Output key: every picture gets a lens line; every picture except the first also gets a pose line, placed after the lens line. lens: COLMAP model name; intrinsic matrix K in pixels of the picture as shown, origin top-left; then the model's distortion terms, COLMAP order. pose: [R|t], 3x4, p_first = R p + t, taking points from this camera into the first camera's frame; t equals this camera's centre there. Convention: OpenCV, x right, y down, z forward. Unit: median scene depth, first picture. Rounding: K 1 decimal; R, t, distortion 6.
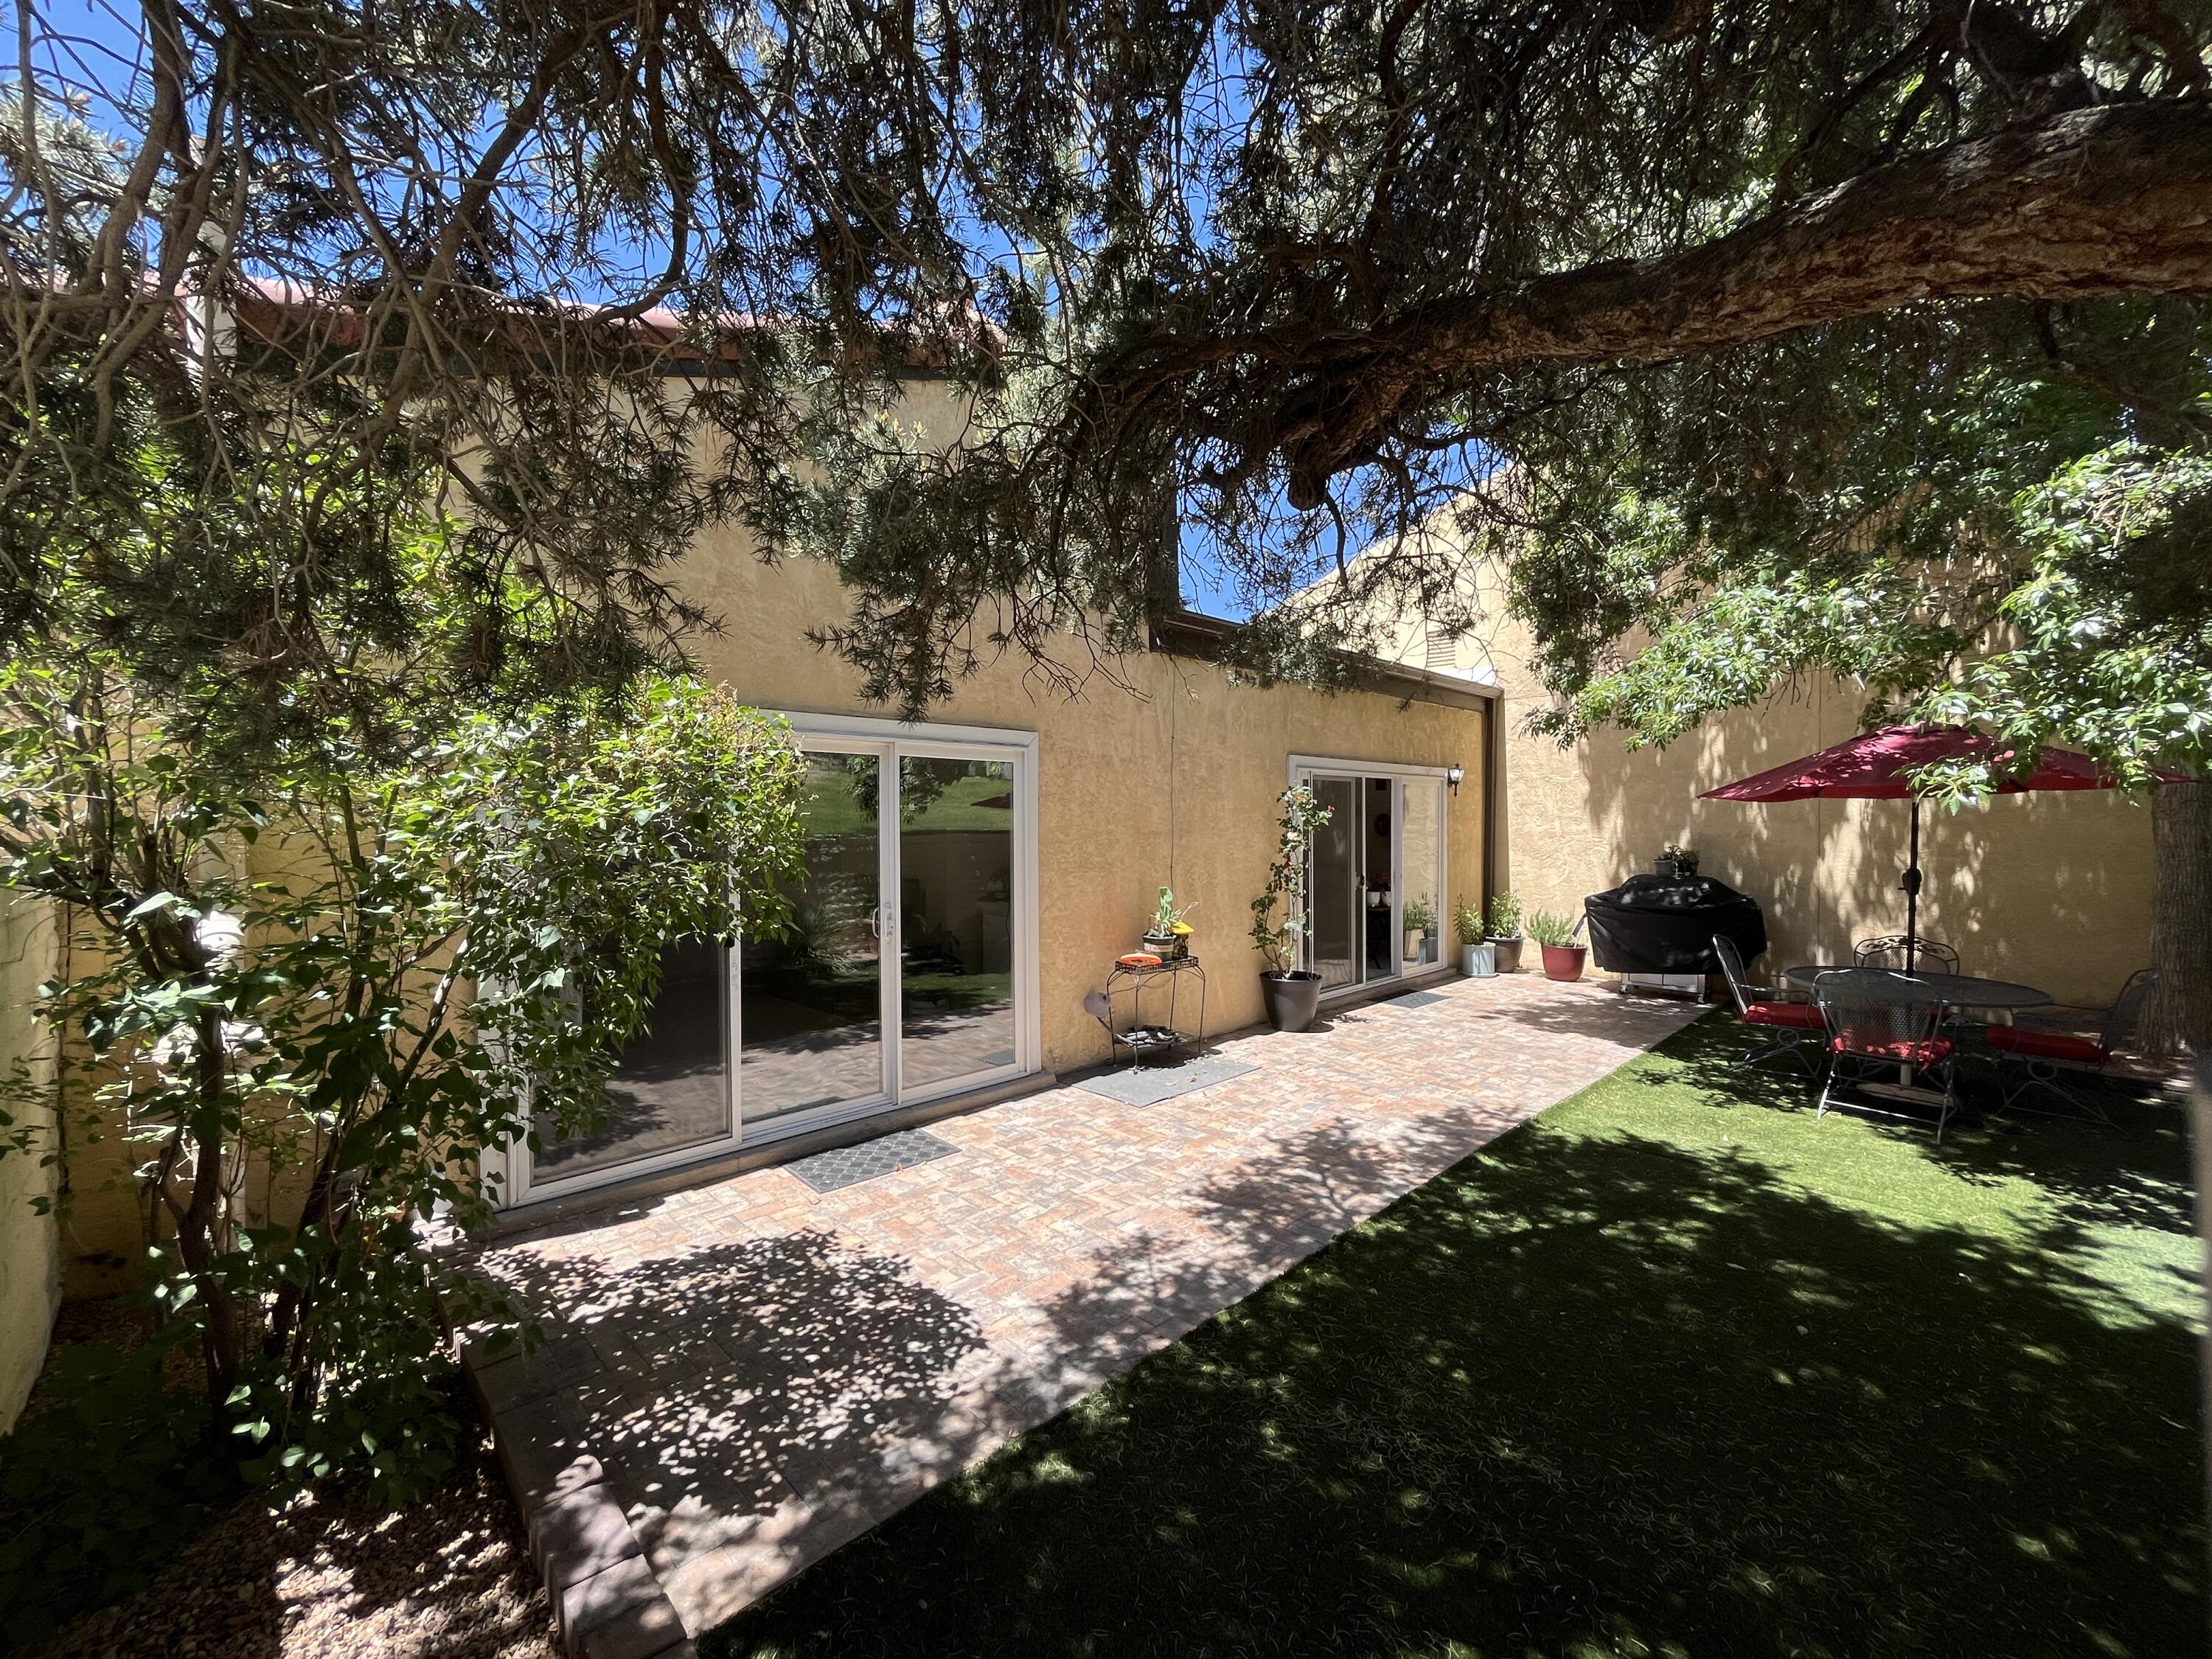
lens RADIAL K [[892.6, 0, 1116.7], [0, 892.6, 842.1], [0, 0, 1]] dist [0.000712, -0.001399]
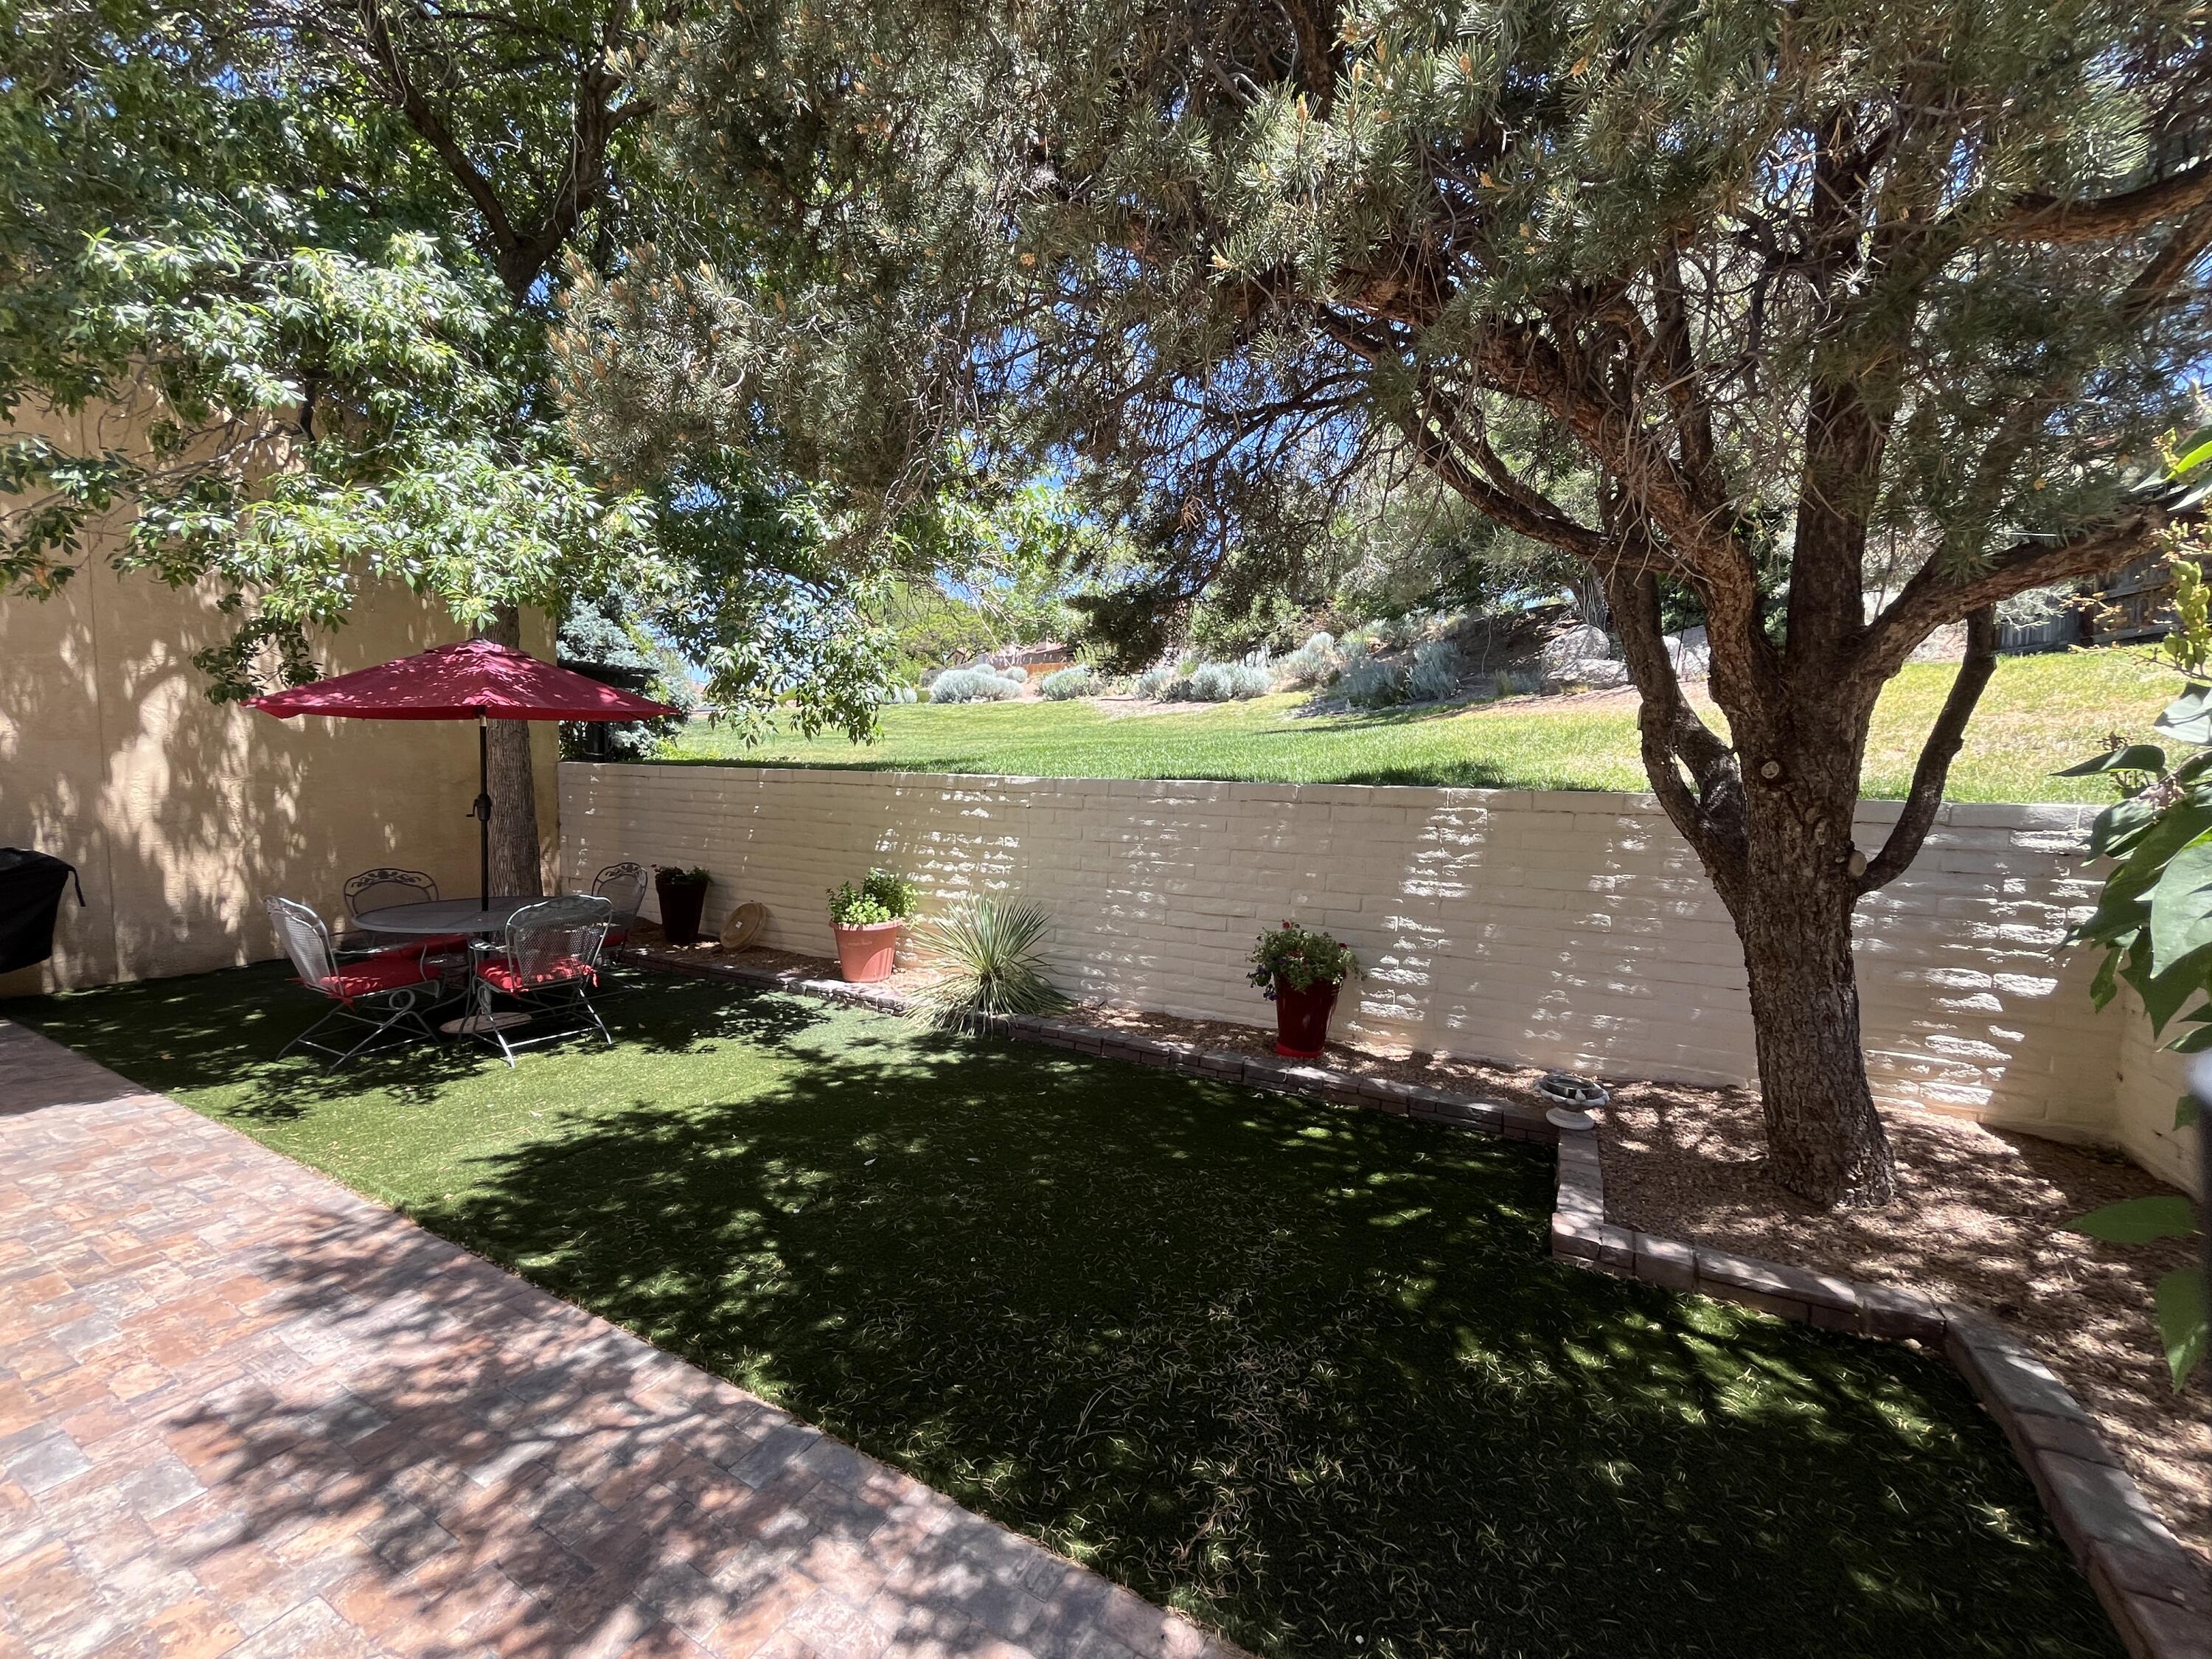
lens RADIAL K [[892.6, 0, 1101.2], [0, 892.6, 816.8], [0, 0, 1]] dist [0.000712, -0.001399]
pose [[-0.285155, -0.059077, 0.956659, -0.319781], [-0.003517, 0.998156, 0.060591, -0.009140], [-0.958475, 0.013914, -0.284837, 0.822647]]
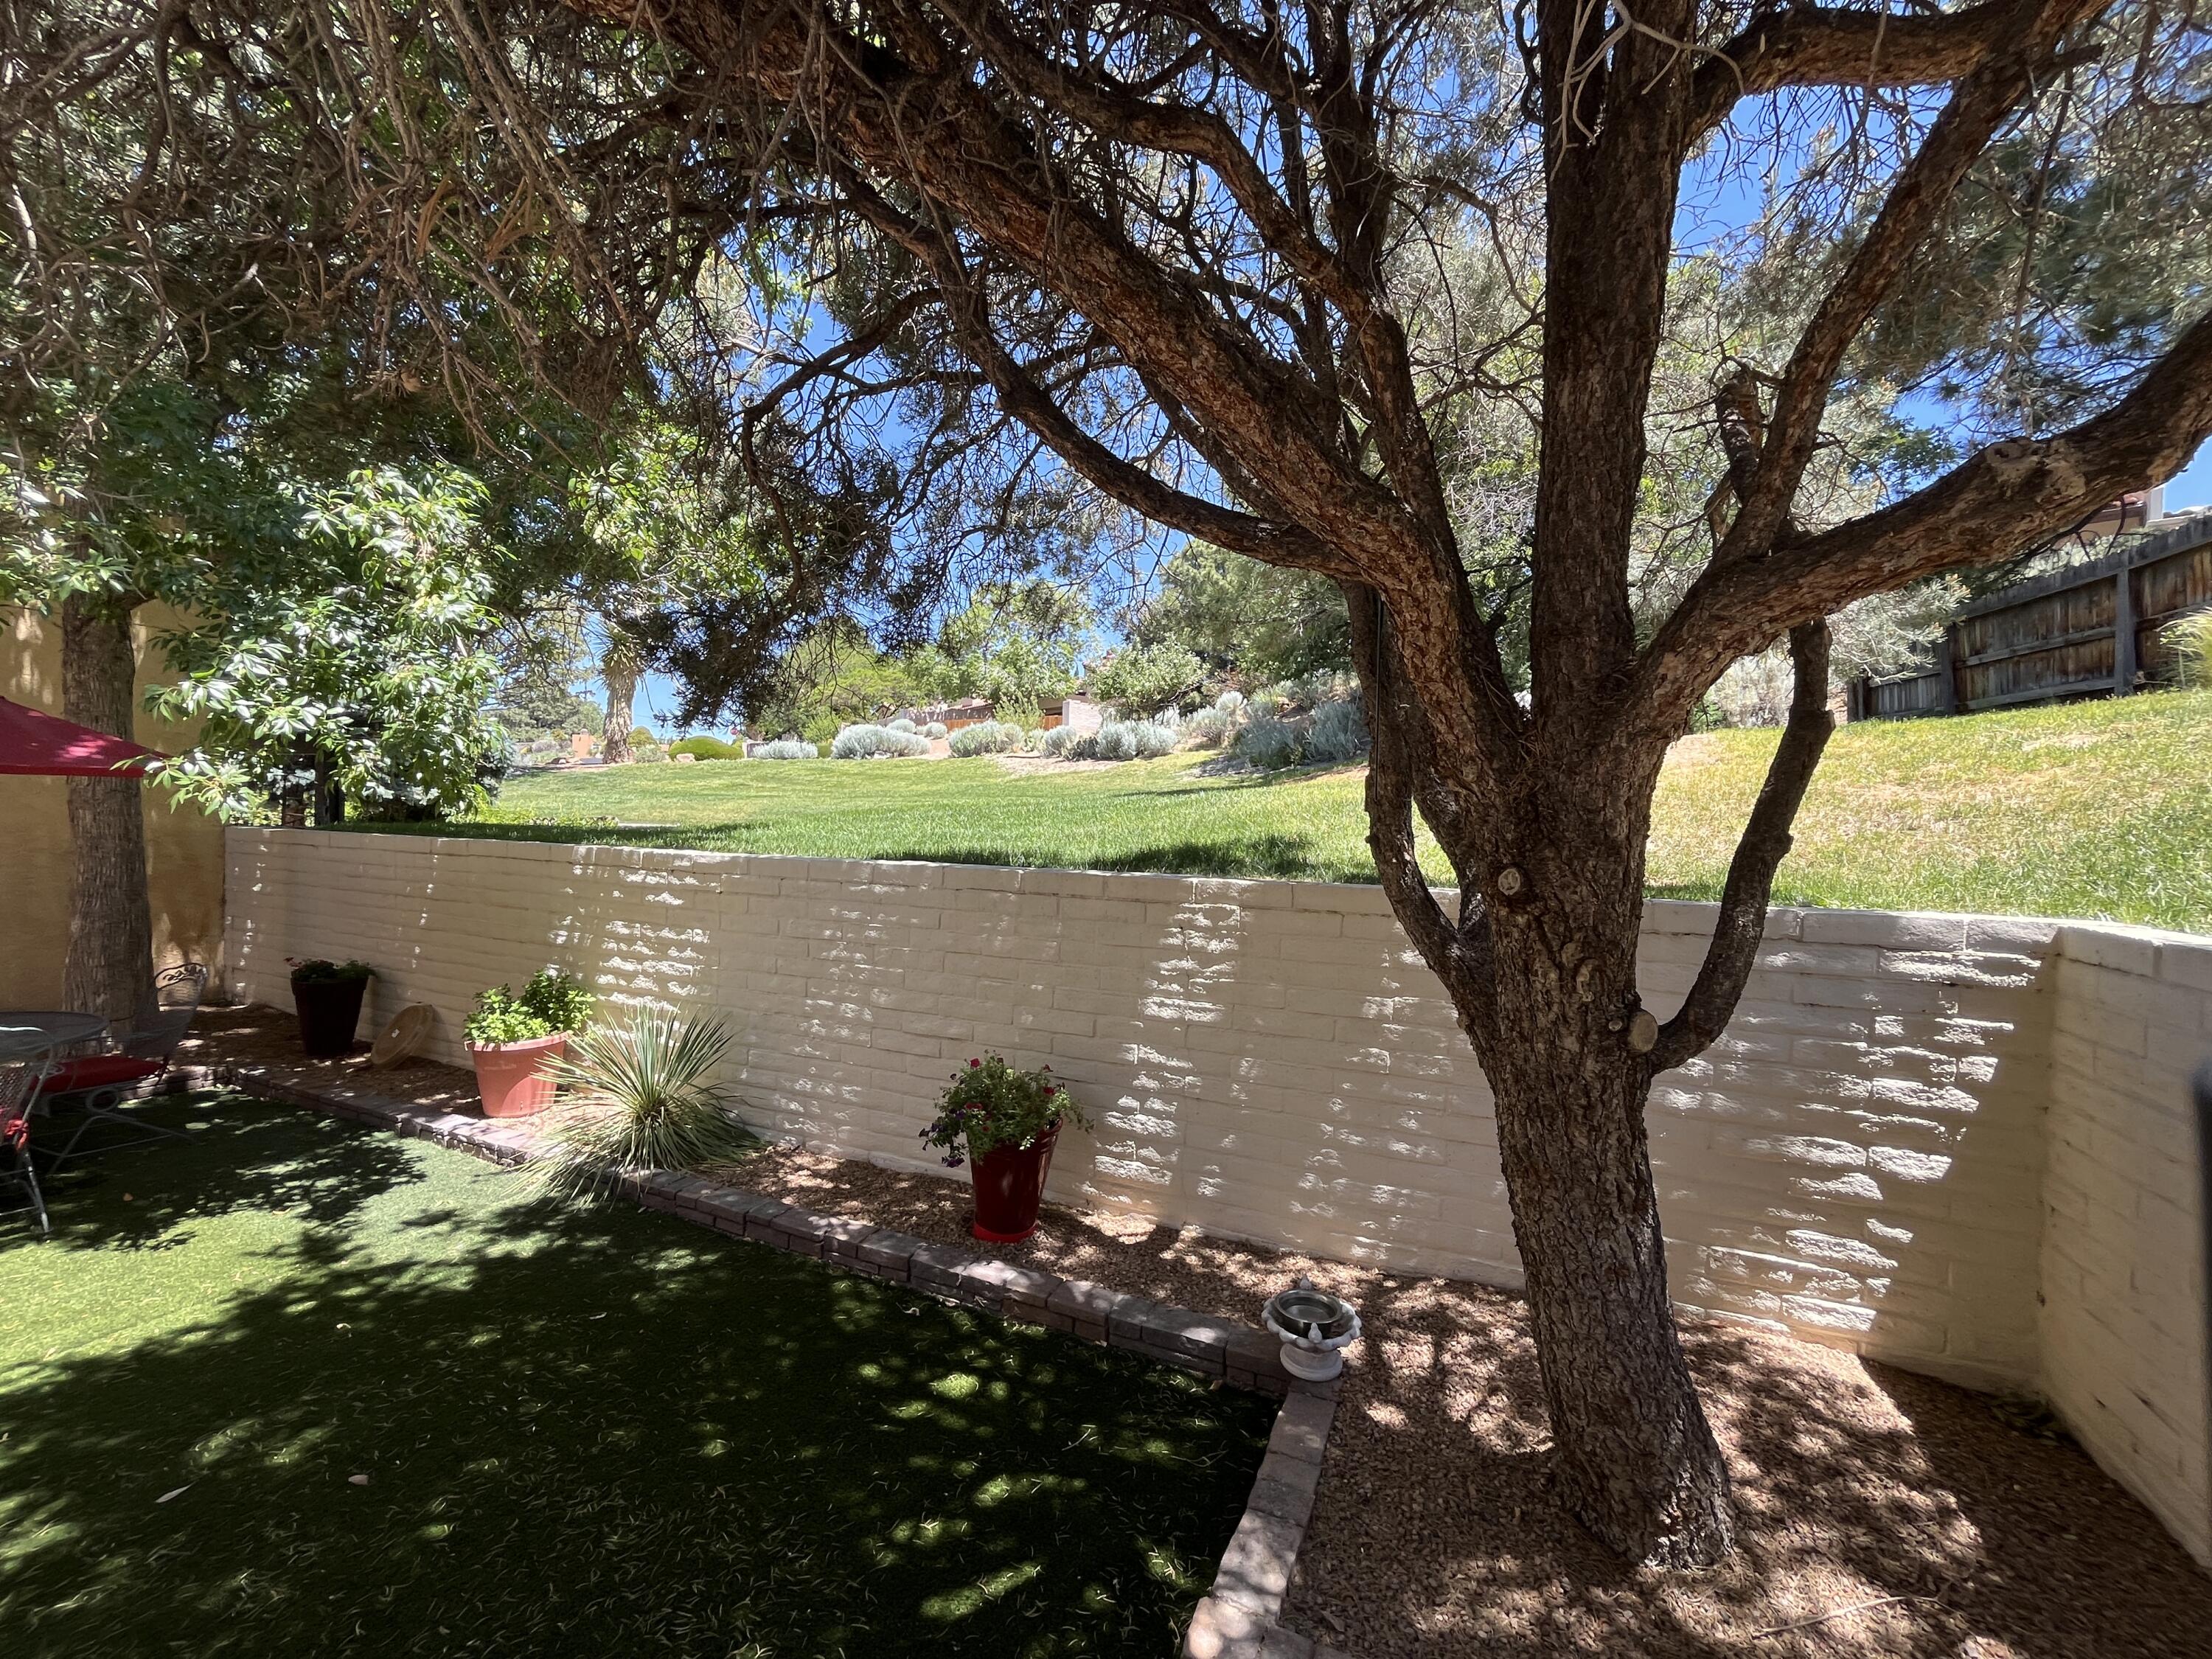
lens RADIAL K [[892.6, 0, 1099.5], [0, 892.6, 815.6], [0, 0, 1]] dist [0.000712, -0.001399]
pose [[-0.344151, 0.000729, 0.938914, -0.144152], [-0.010208, 0.999938, -0.004518, -0.034760], [-0.938859, -0.011139, -0.344122, 0.460158]]
